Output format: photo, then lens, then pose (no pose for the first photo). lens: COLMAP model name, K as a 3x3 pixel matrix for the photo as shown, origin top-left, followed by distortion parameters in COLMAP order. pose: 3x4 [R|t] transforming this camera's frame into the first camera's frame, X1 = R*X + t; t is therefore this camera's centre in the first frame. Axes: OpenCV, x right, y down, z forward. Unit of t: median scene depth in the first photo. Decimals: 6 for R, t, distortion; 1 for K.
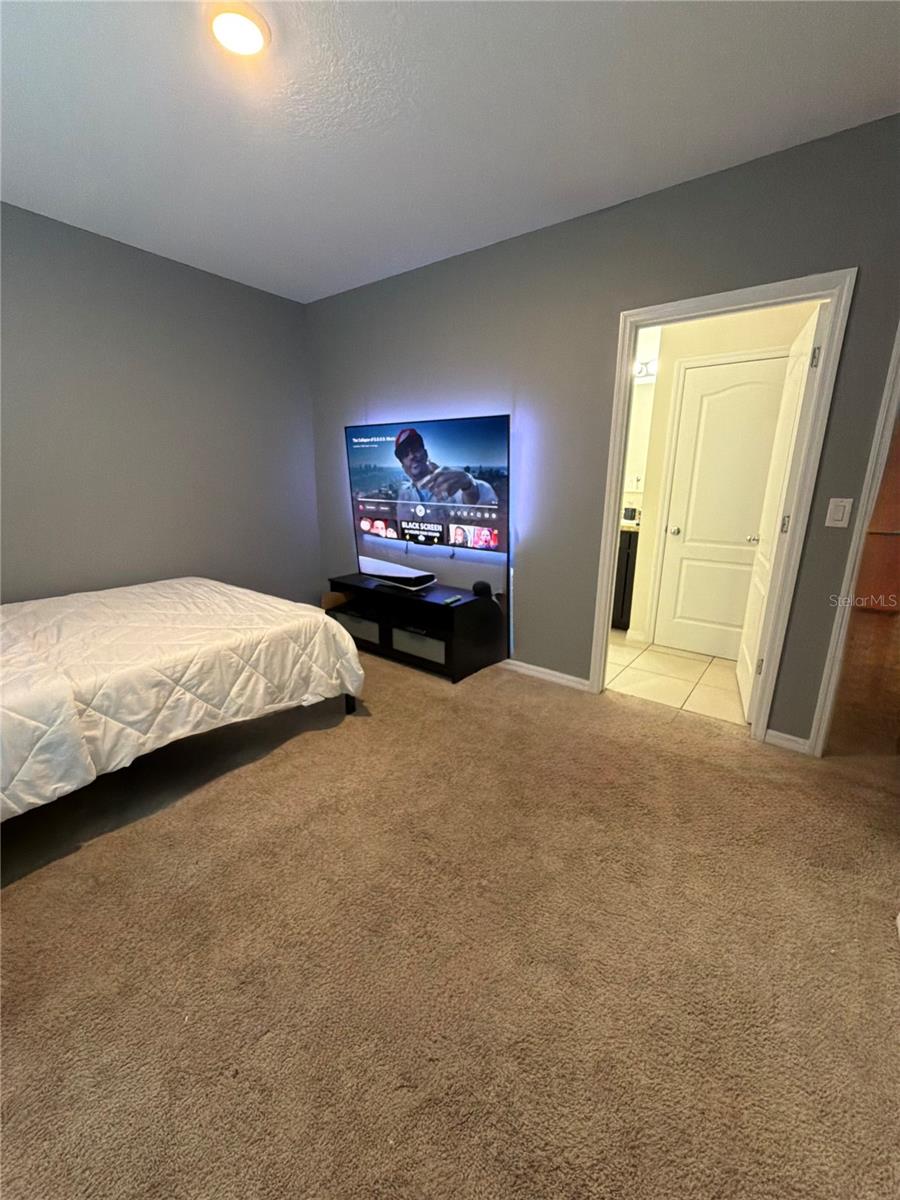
lens RADIAL K [[481.4, 0, 448.8], [0, 481.4, 598.8], [0, 0, 1]] dist [-0.000898, 0.000016]
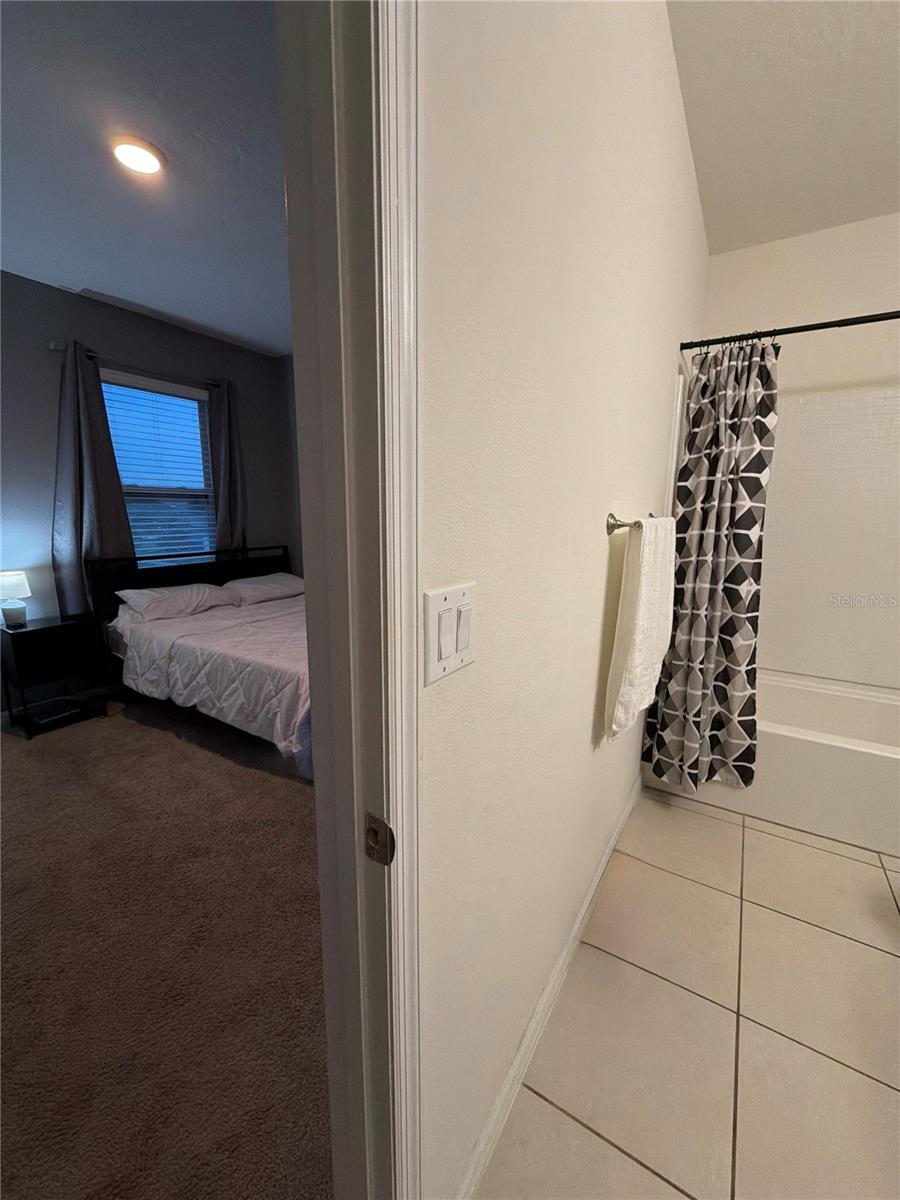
lens RADIAL K [[481.4, 0, 448.8], [0, 481.4, 598.8], [0, 0, 1]] dist [-0.000898, 0.000016]
pose [[0.101630, 0.175008, -0.979308, 0.773330], [-0.254477, 0.956226, 0.144474, -0.362650], [0.961724, 0.234529, 0.141717, 1.381436]]
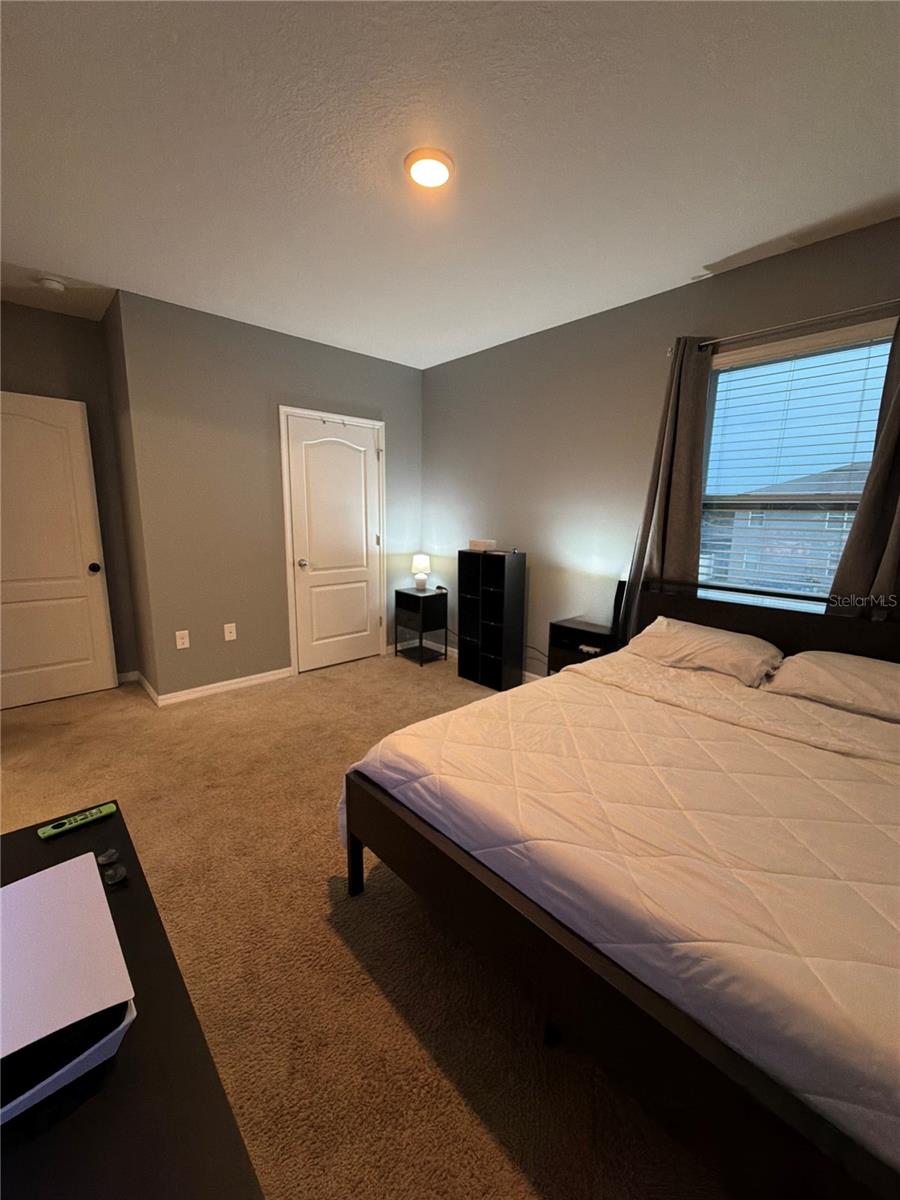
lens RADIAL K [[481.4, 0, 448.8], [0, 481.4, 598.8], [0, 0, 1]] dist [-0.000898, 0.000016]
pose [[-0.985361, -0.052834, 0.162088, -0.551772], [0.019699, 0.909111, 0.416088, -0.523561], [-0.169339, 0.413190, -0.894761, 1.898247]]
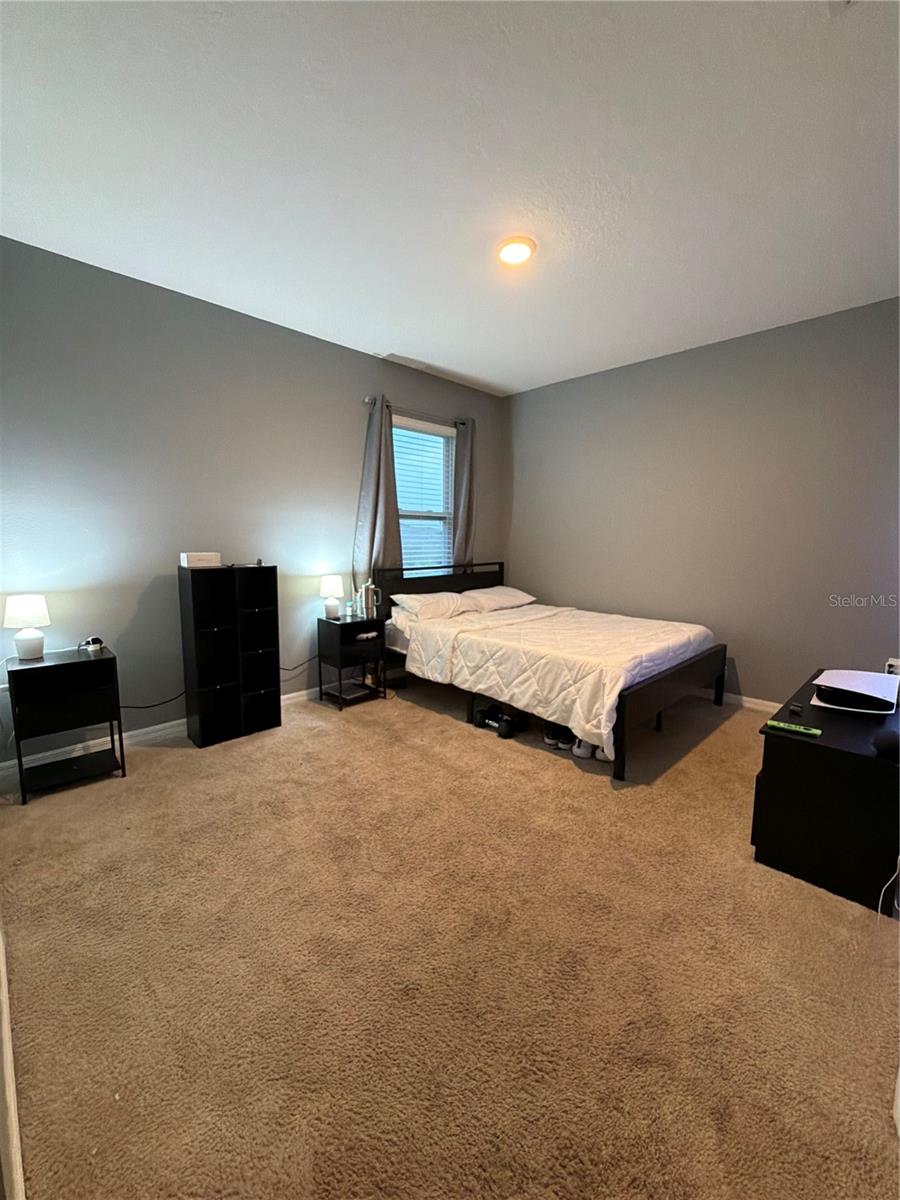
lens RADIAL K [[481.4, 0, 448.8], [0, 481.4, 598.8], [0, 0, 1]] dist [-0.000898, 0.000016]
pose [[-0.125870, 0.119551, -0.984817, 0.960745], [-0.254889, 0.955489, 0.148568, -0.202224], [0.958743, 0.269719, -0.089795, 0.925025]]
